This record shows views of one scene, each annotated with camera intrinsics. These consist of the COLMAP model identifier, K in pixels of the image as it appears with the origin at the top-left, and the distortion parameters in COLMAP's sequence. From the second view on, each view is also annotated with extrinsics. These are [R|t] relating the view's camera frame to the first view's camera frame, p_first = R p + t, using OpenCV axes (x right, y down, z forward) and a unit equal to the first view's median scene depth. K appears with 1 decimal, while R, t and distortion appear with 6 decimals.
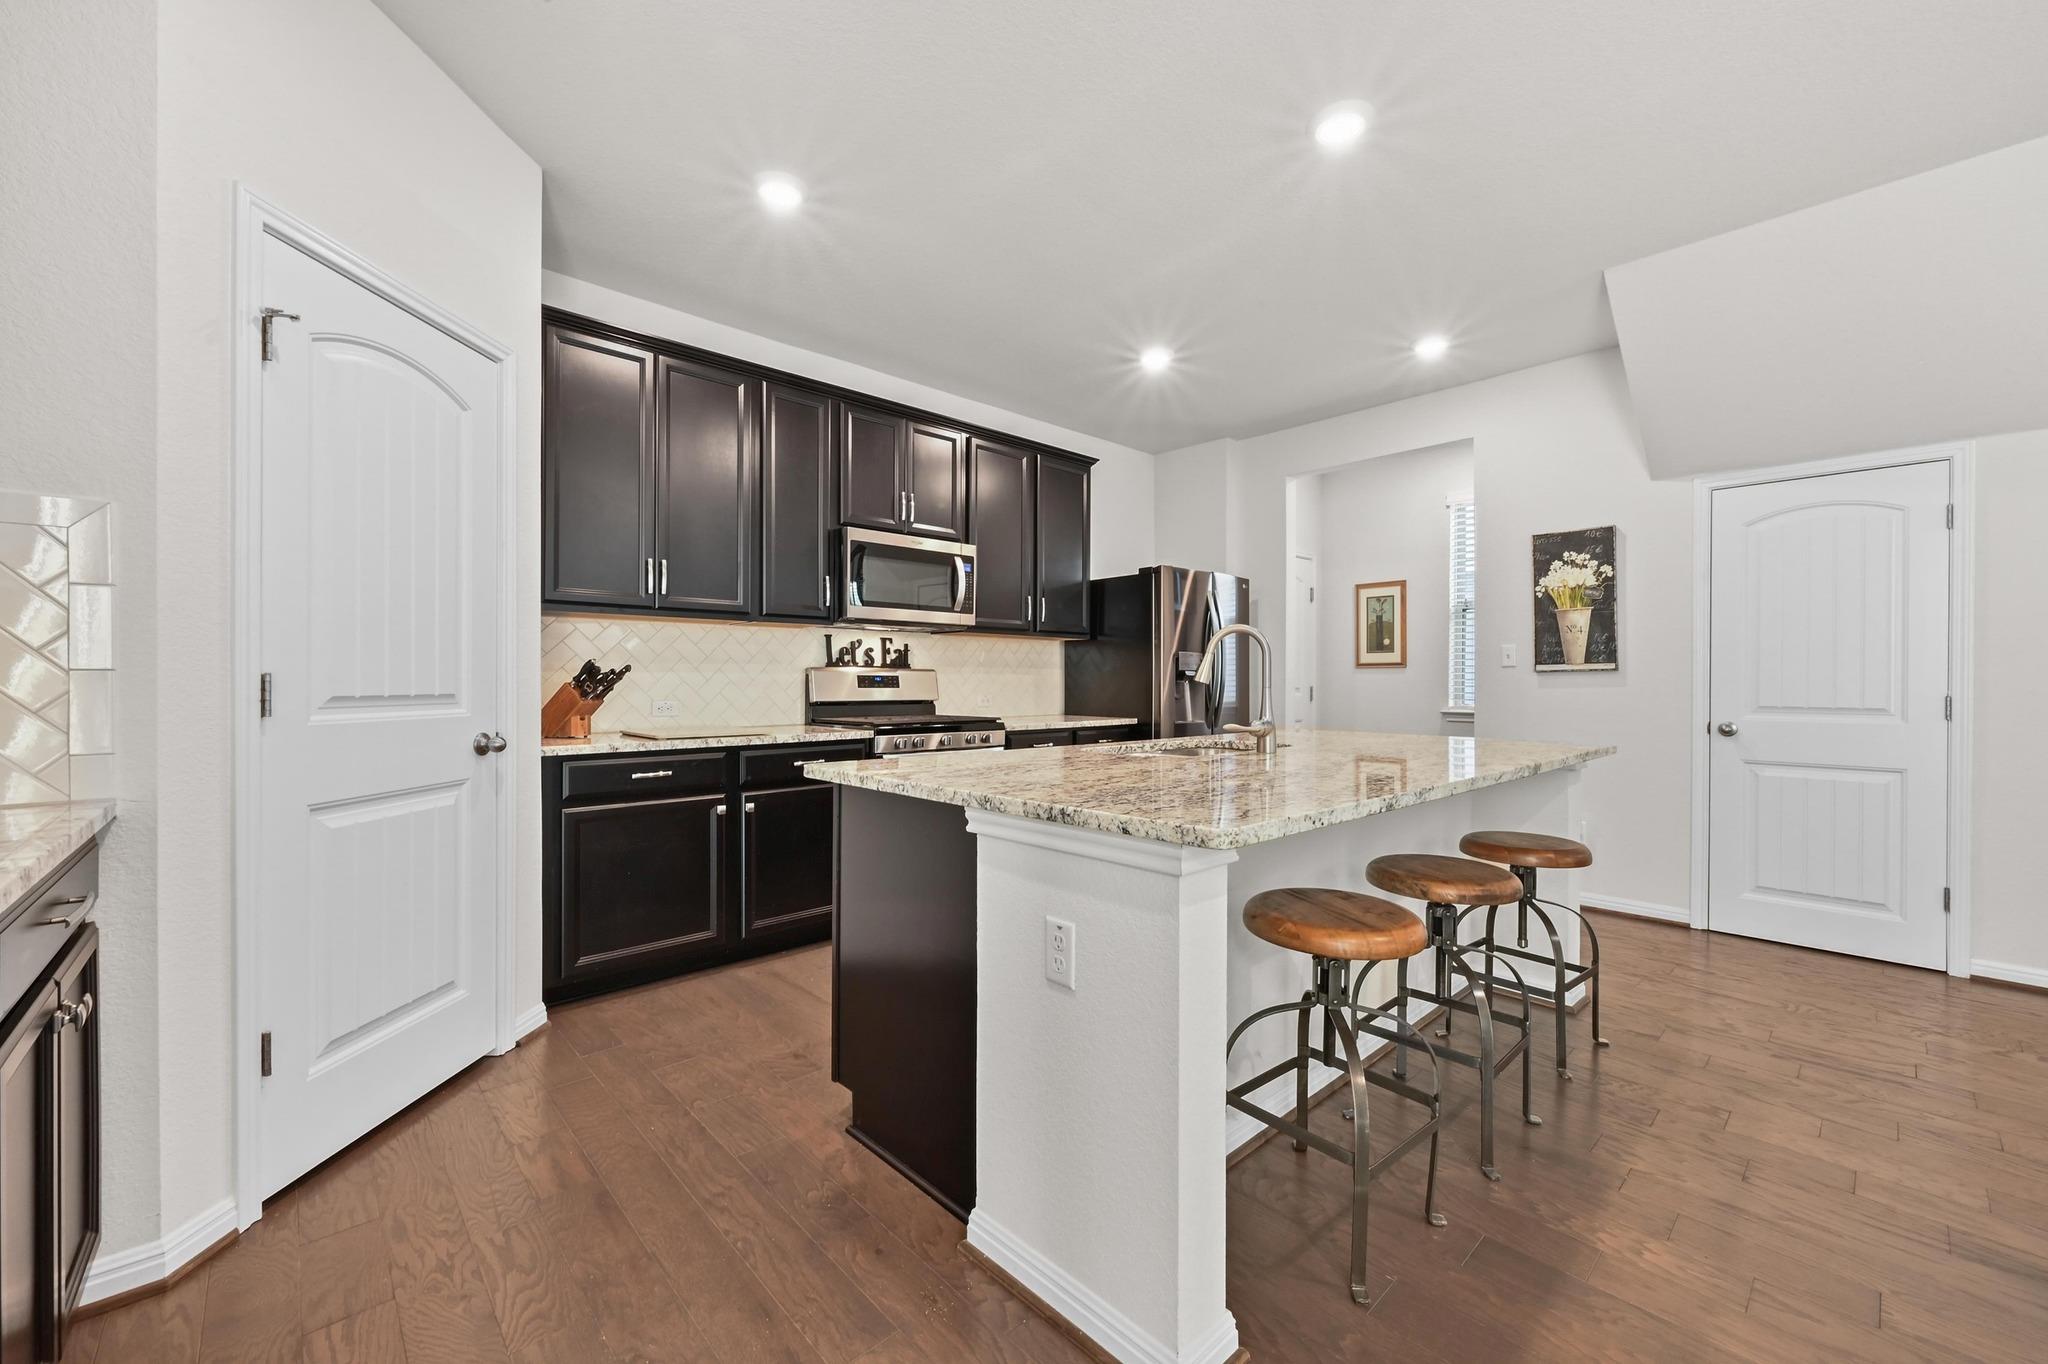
lens RADIAL K [[806.0, 0, 1034.2], [0, 806.0, 680.5], [0, 0, 1]] dist [-0.002401, 0.000081]
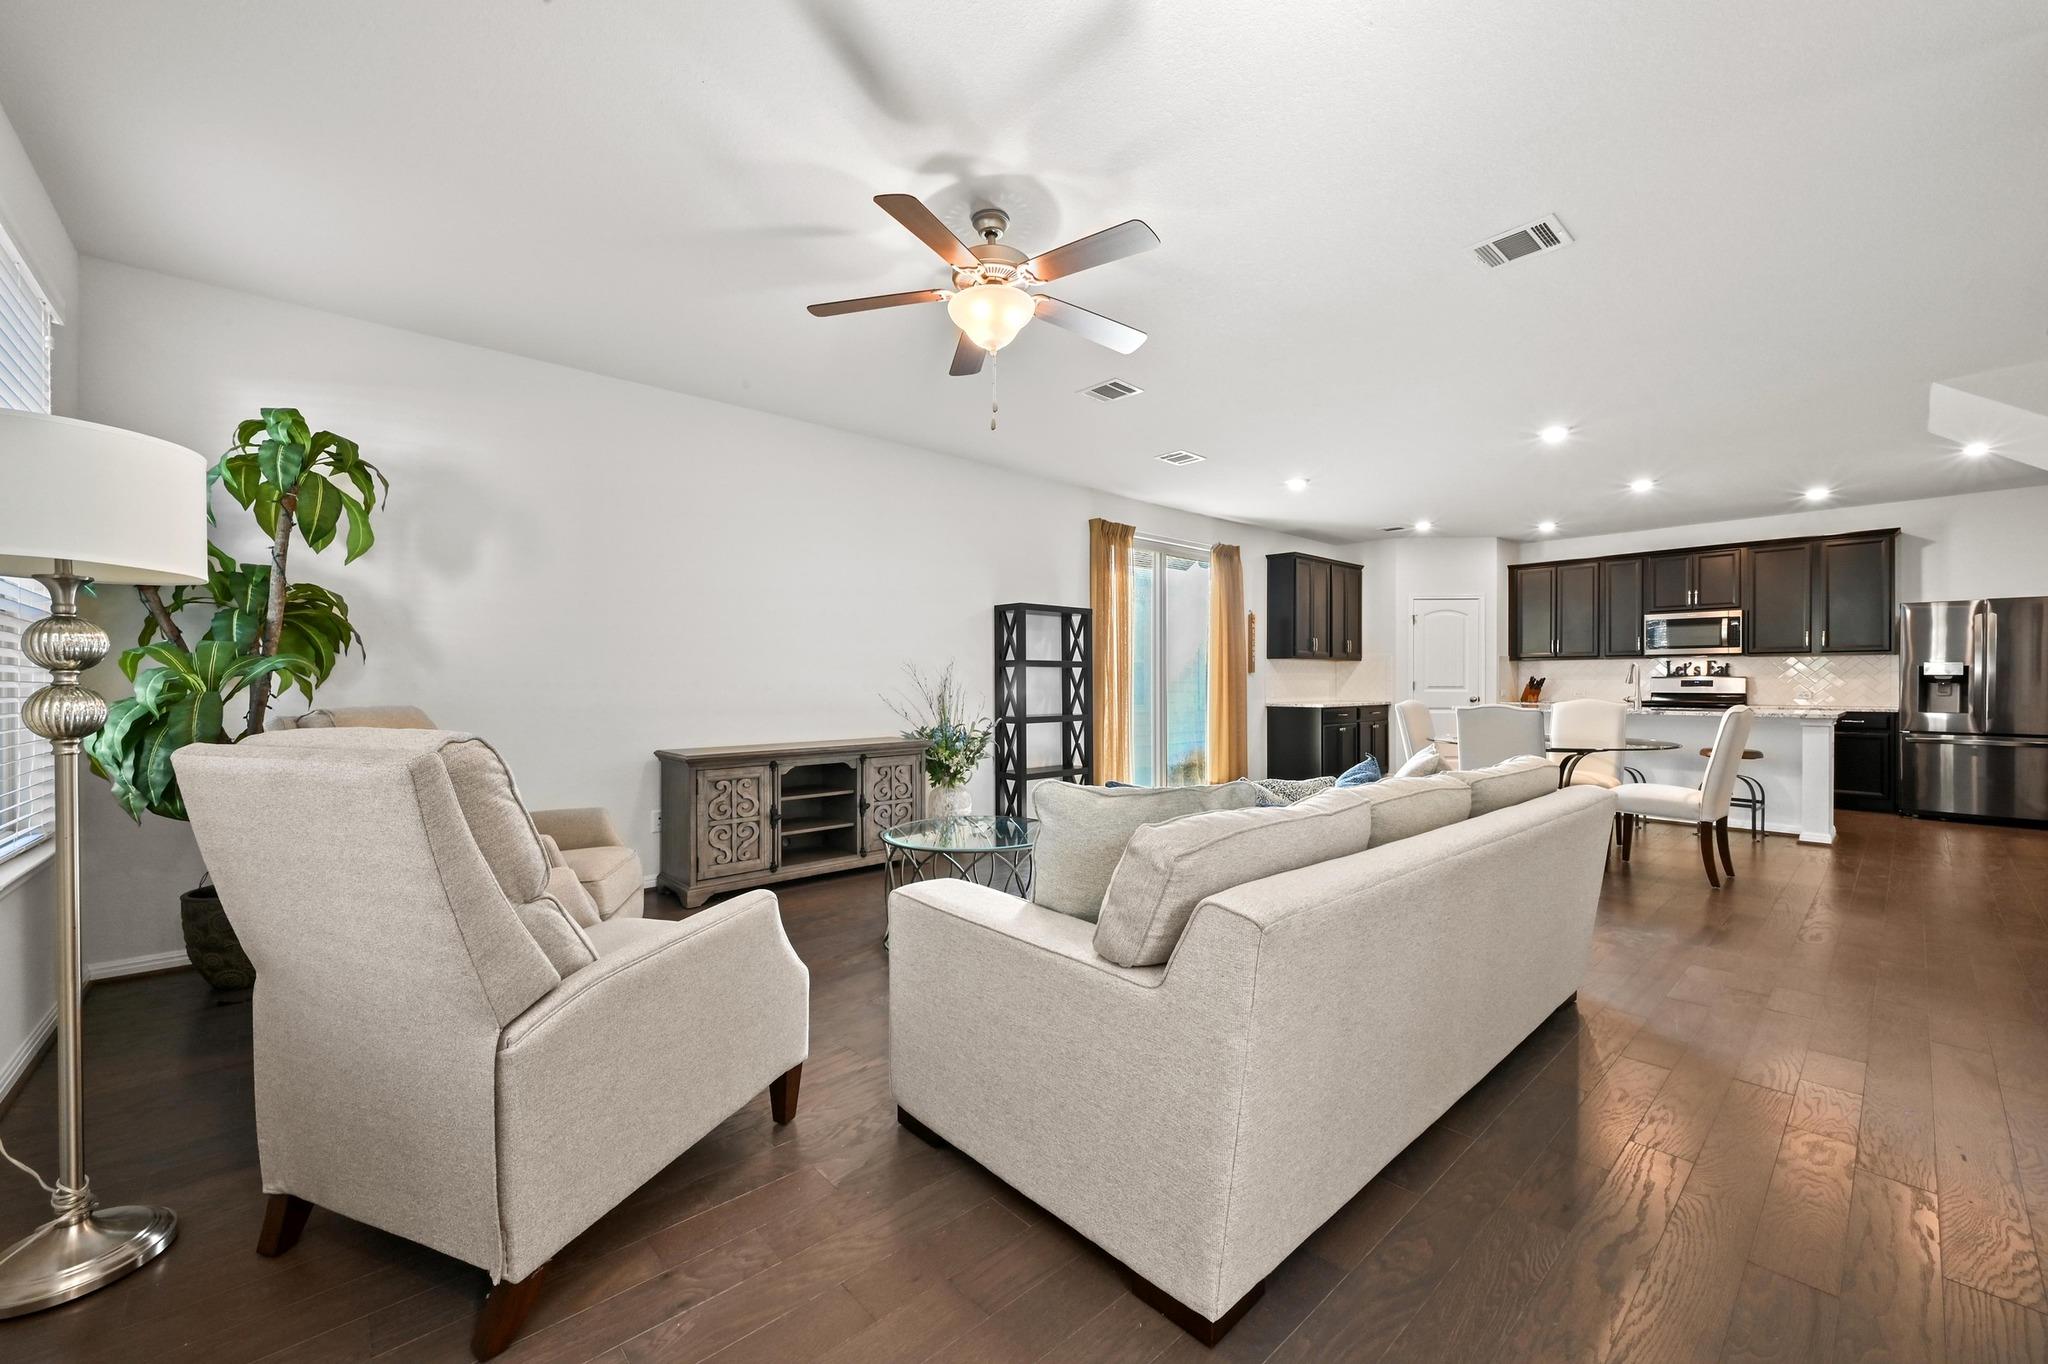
lens RADIAL K [[806.0, 0, 1016.2], [0, 806.0, 677.5], [0, 0, 1]] dist [-0.002401, 0.000081]
pose [[-0.008419, -0.010857, -0.999906, 1.872396], [-0.002756, 0.999938, -0.010835, 0.013241], [0.999961, 0.002664, -0.008449, -0.695788]]
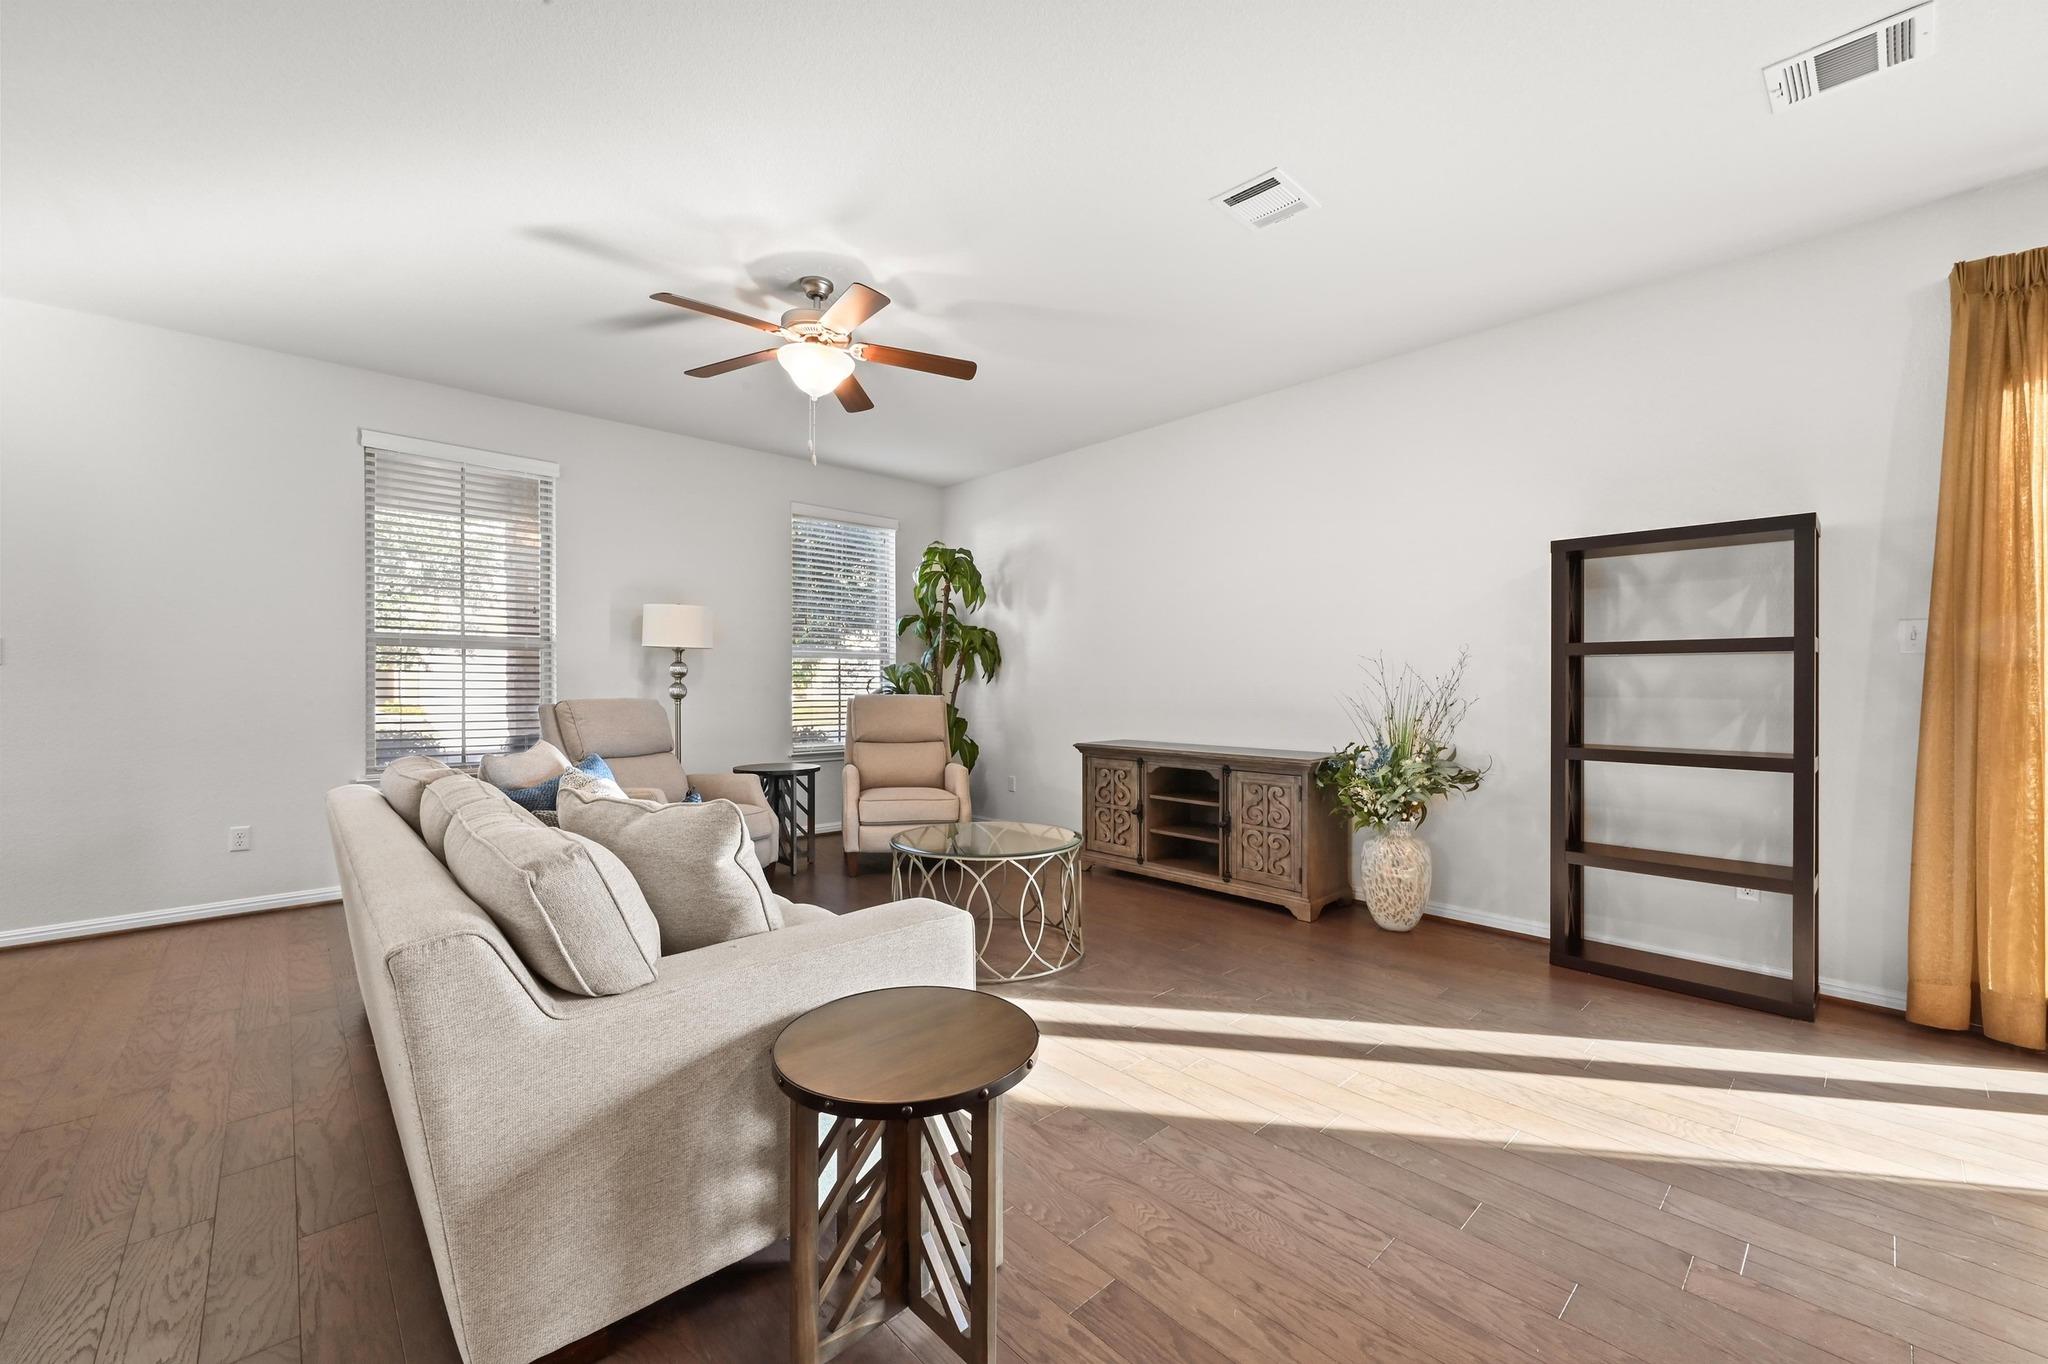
lens RADIAL K [[806.0, 0, 1034.0], [0, 806.0, 680.6], [0, 0, 1]] dist [-0.002401, 0.000081]
pose [[-0.999914, -0.006220, -0.011522, 0.981391], [-0.006231, 0.999980, 0.000917, 0.006199], [0.011516, 0.000989, -0.999933, 0.075560]]
